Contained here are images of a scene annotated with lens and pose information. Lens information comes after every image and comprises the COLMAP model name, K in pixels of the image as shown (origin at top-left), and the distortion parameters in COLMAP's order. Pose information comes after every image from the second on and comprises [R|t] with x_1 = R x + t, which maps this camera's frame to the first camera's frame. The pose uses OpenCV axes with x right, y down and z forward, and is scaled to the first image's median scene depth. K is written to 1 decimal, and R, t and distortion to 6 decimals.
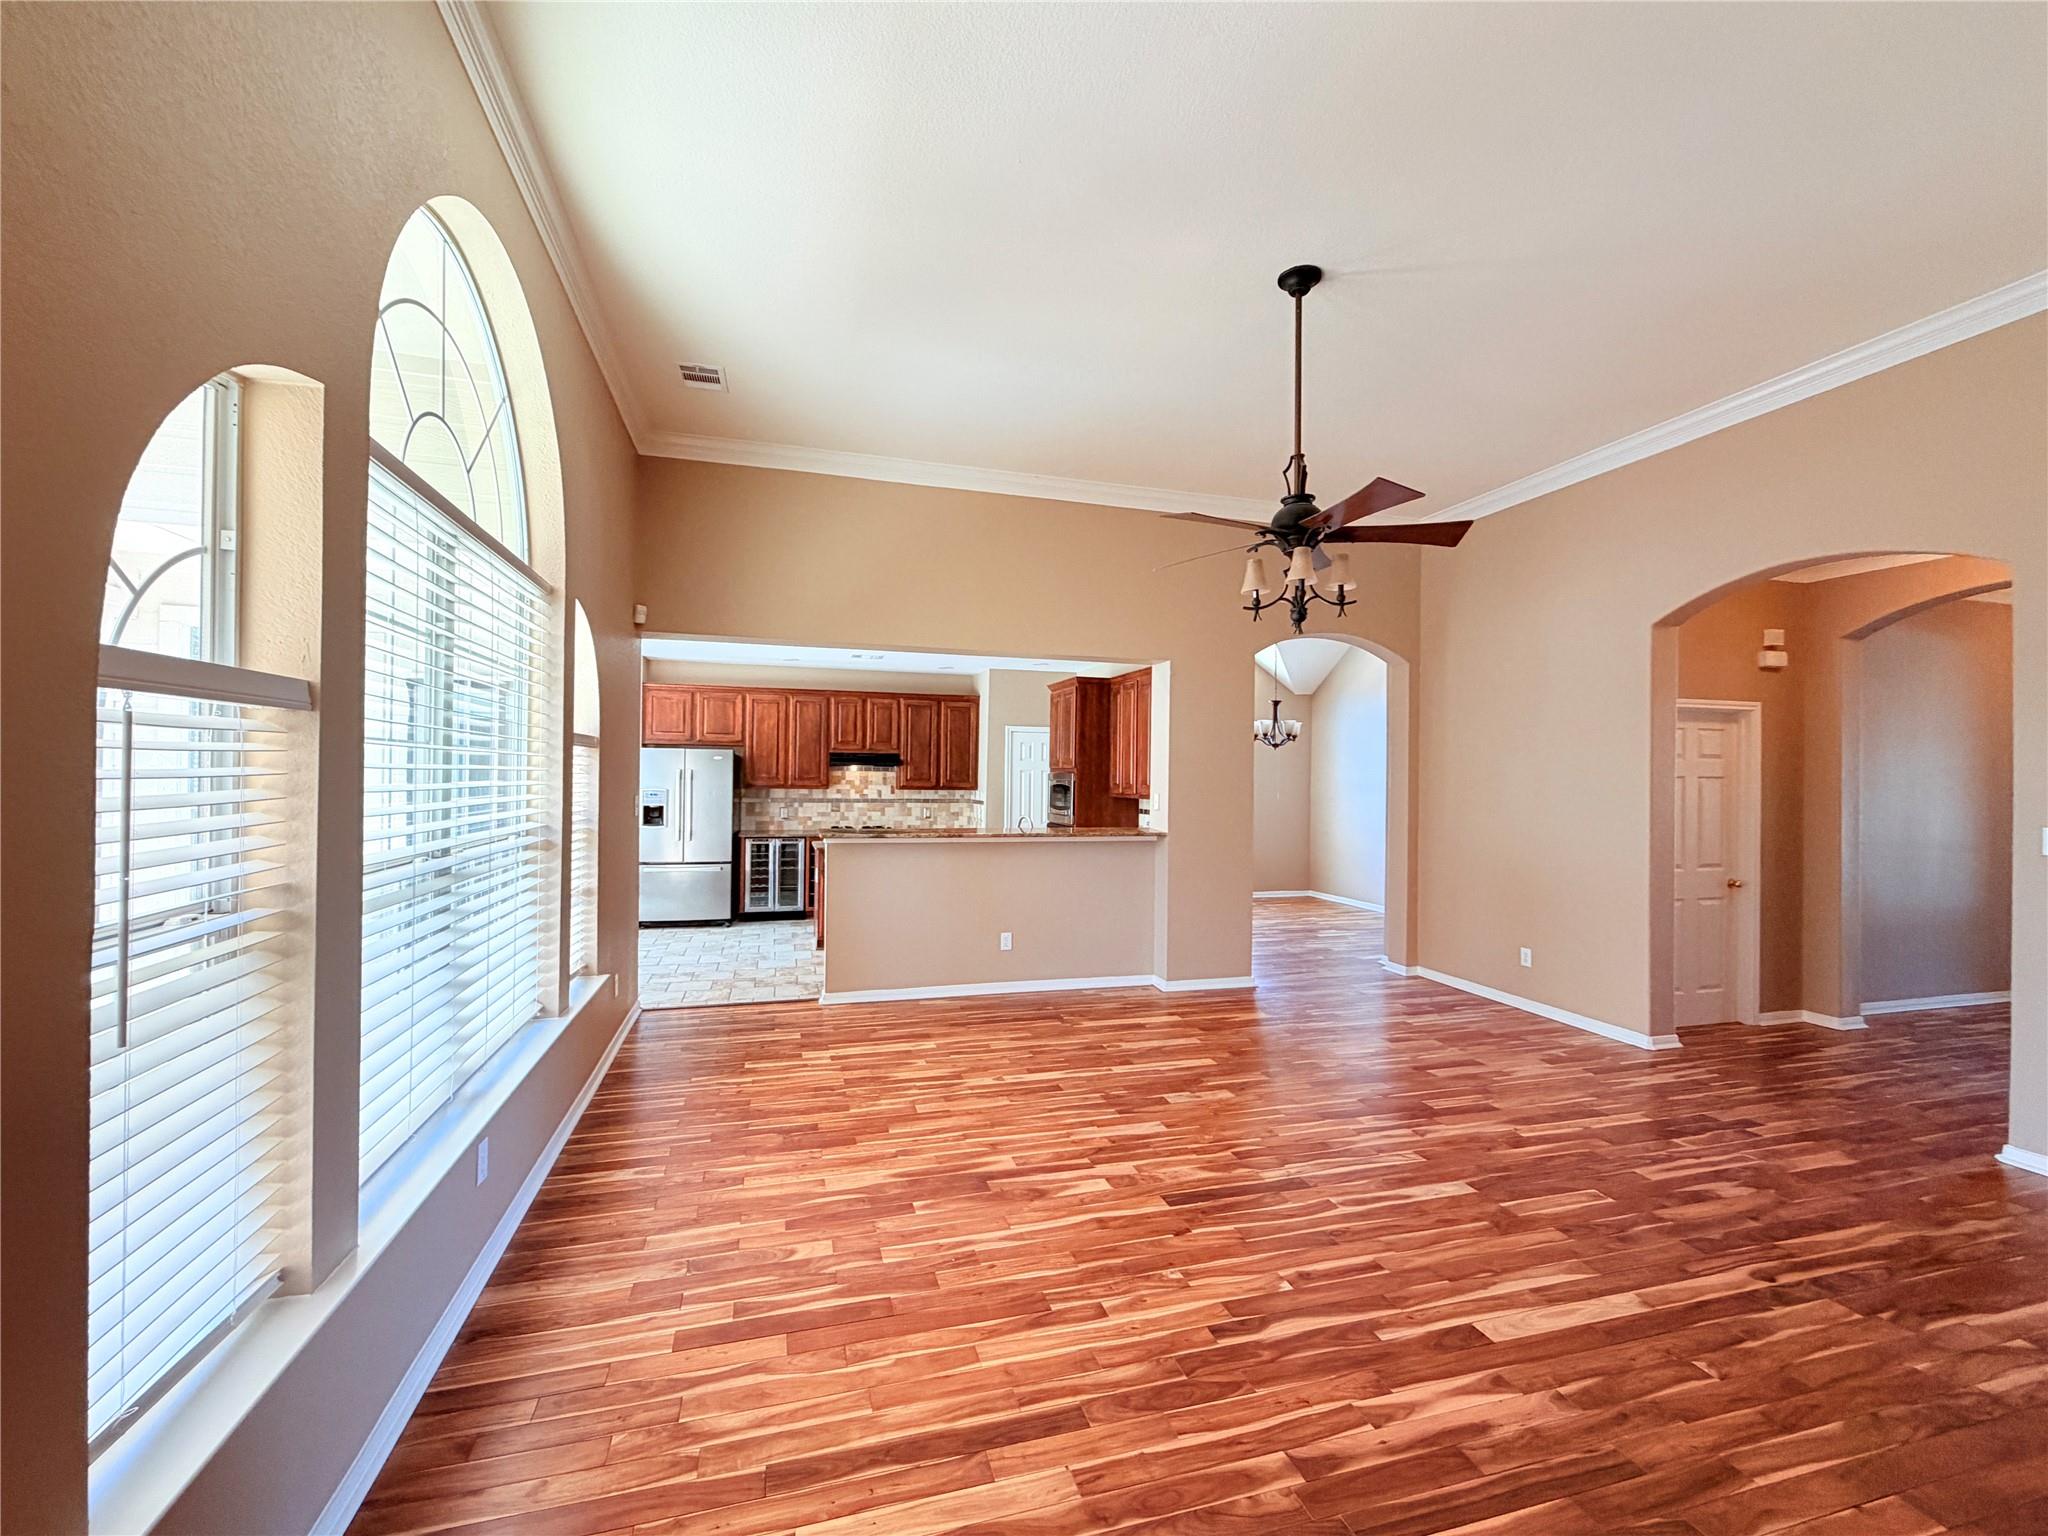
lens RADIAL K [[857.6, 0, 1025.4], [0, 857.6, 772.1], [0, 0, 1]] dist [0.001245, -0.000475]
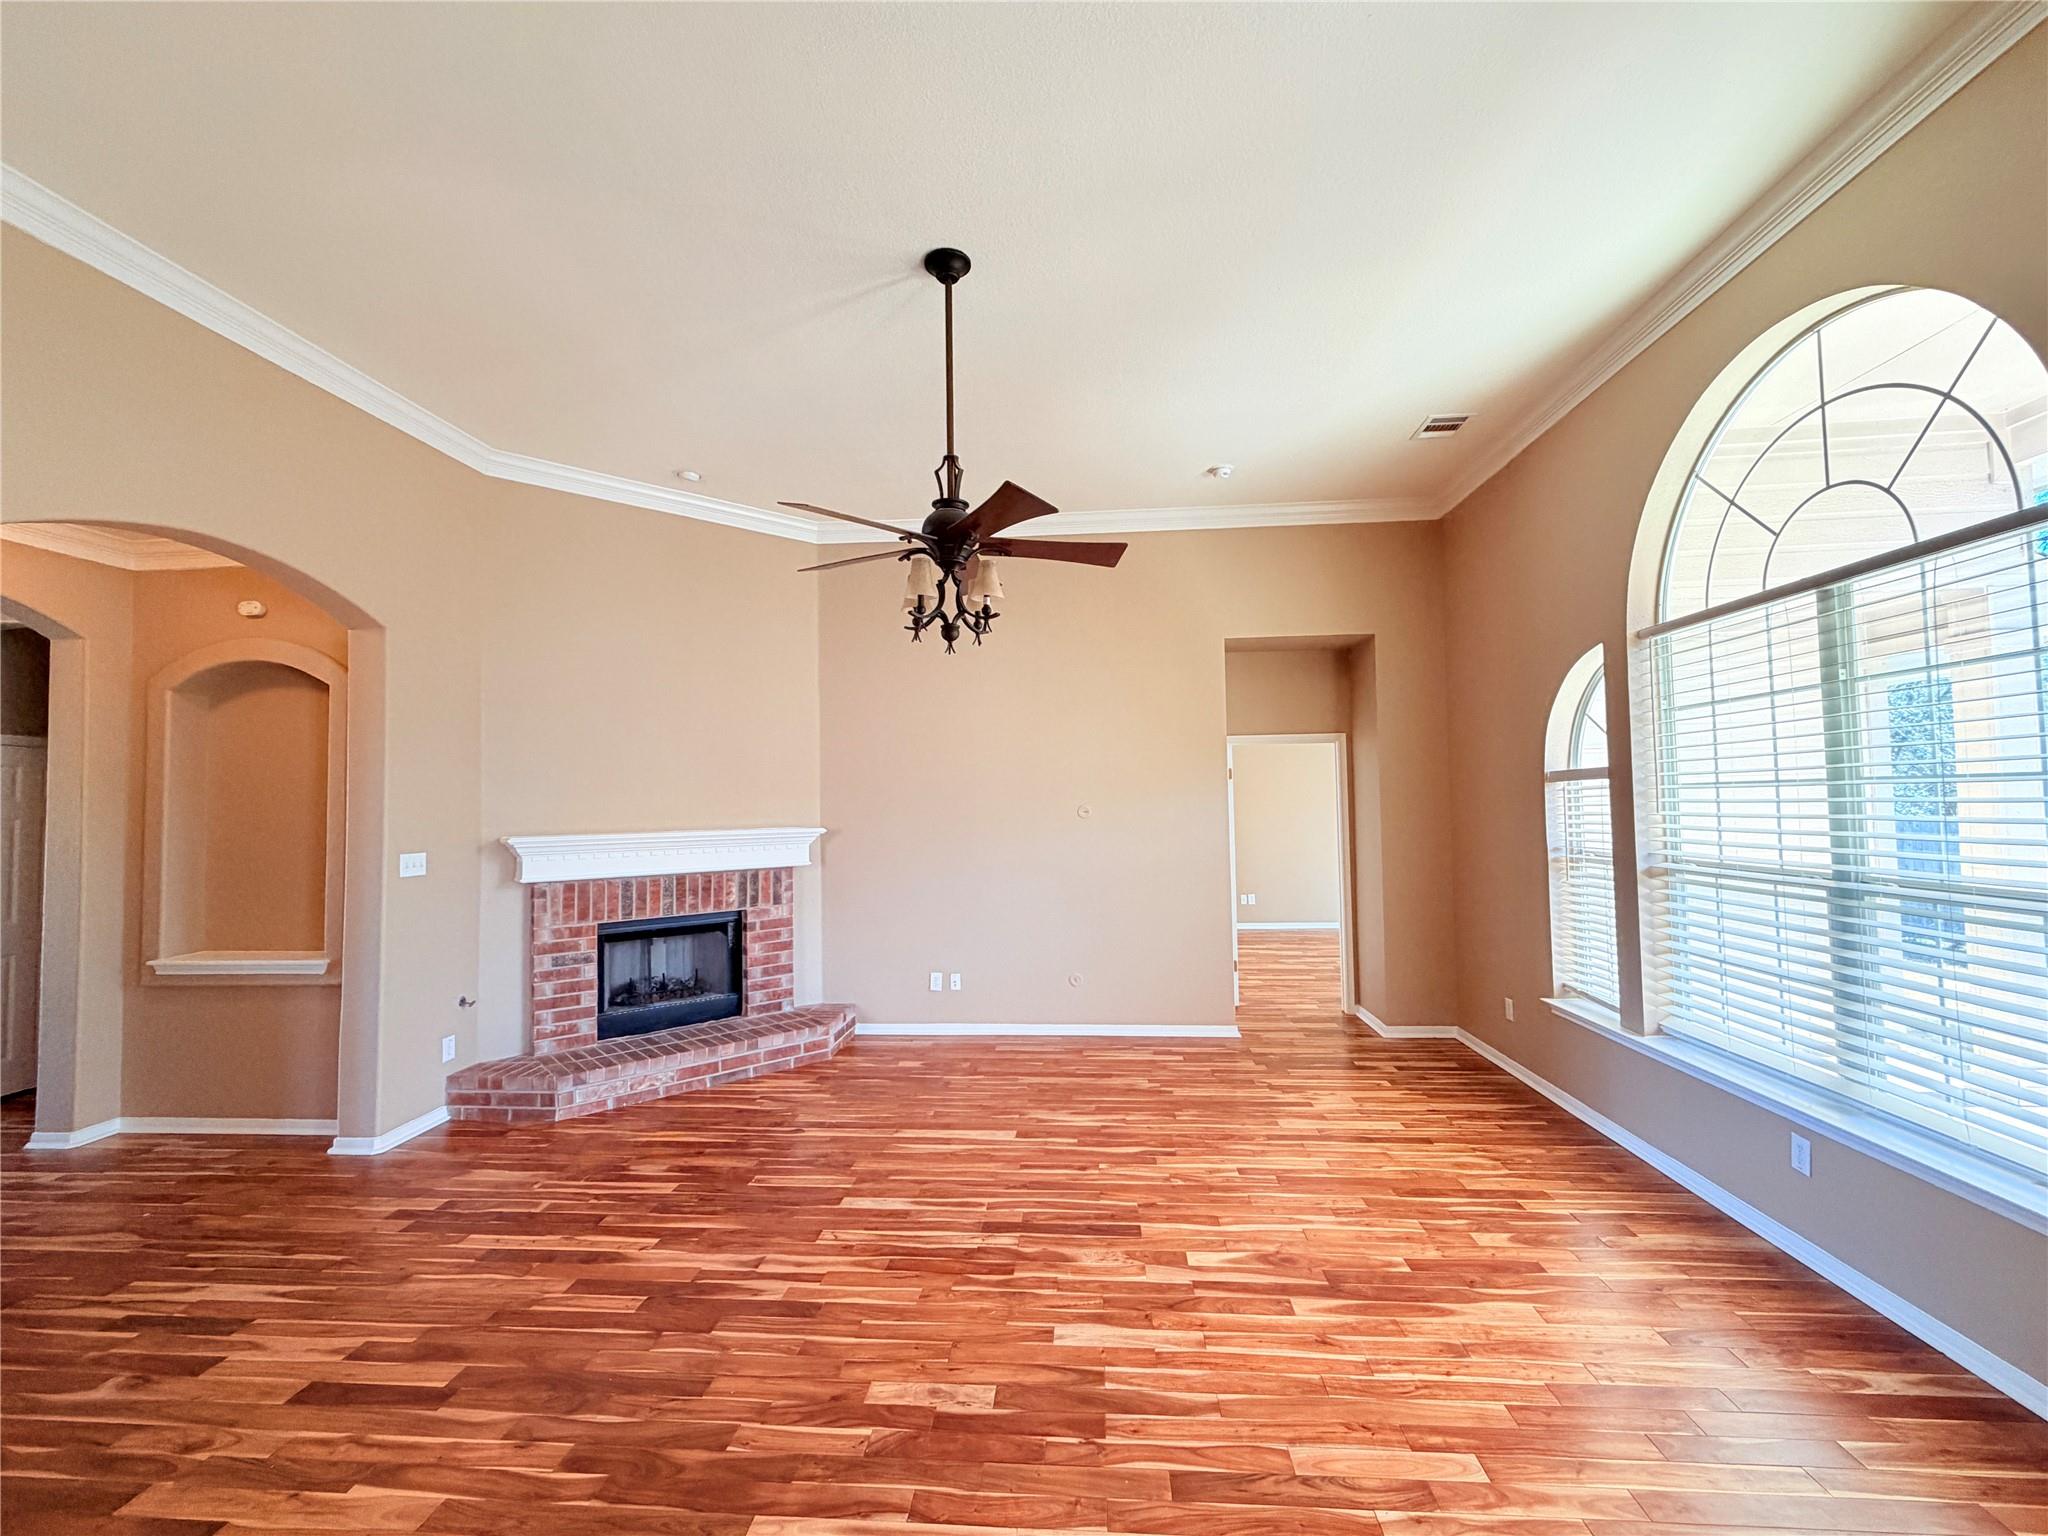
lens RADIAL K [[857.6, 0, 1027.0], [0, 857.6, 769.8], [0, 0, 1]] dist [0.001245, -0.000475]
pose [[-0.937361, 0.017639, 0.347912, -0.051854], [0.003737, 0.999169, -0.040588, -0.002003], [-0.348338, -0.036746, -0.936648, 1.428334]]
